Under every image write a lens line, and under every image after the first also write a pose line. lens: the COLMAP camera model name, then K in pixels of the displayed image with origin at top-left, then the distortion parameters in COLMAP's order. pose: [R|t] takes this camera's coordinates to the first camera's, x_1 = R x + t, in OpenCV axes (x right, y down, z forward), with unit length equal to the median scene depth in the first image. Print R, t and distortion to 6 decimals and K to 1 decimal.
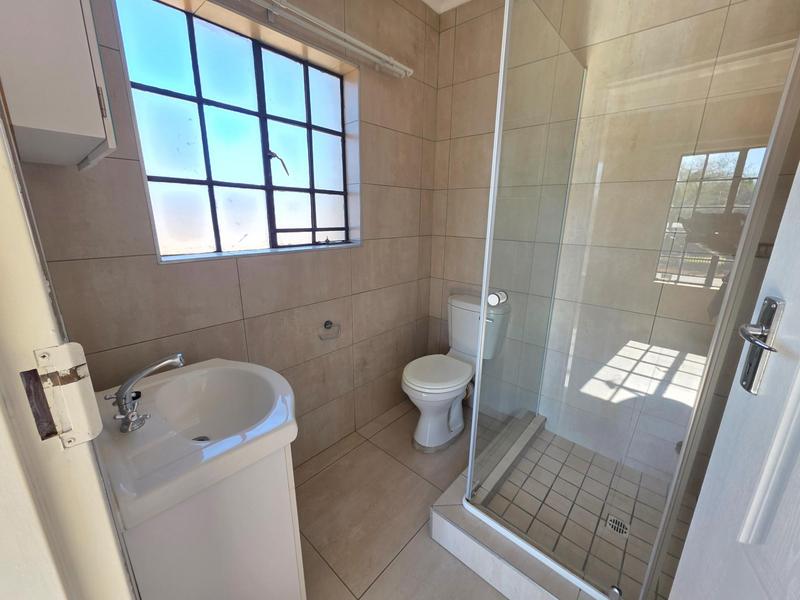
lens RADIAL K [[318.9, 0, 401.7], [0, 318.9, 294.1], [0, 0, 1]] dist [-0.009322, 0.000042]
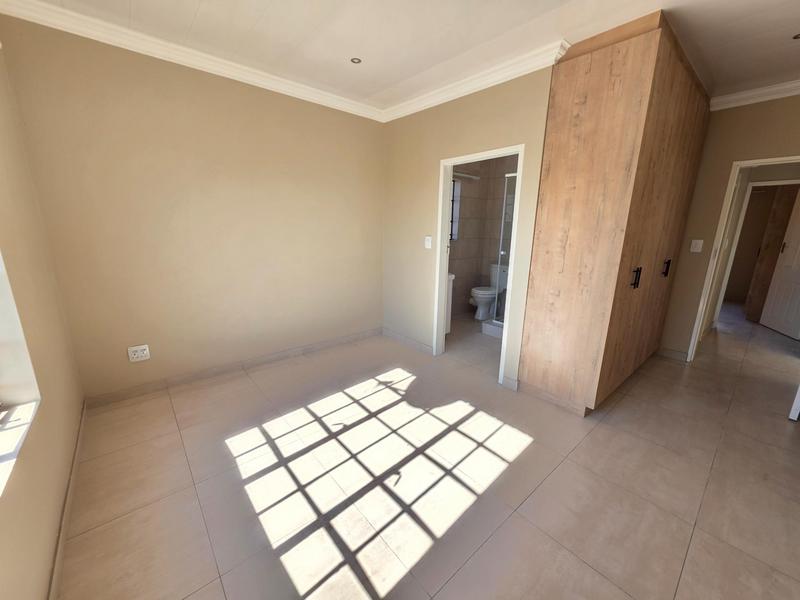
lens RADIAL K [[318.9, 0, 400.3], [0, 318.9, 305.1], [0, 0, 1]] dist [-0.009322, 0.000042]
pose [[0.989472, 0.035031, -0.140420, -0.195315], [-0.037313, 0.999210, -0.013651, 0.418300], [0.139831, 0.018747, 0.989998, -1.616024]]
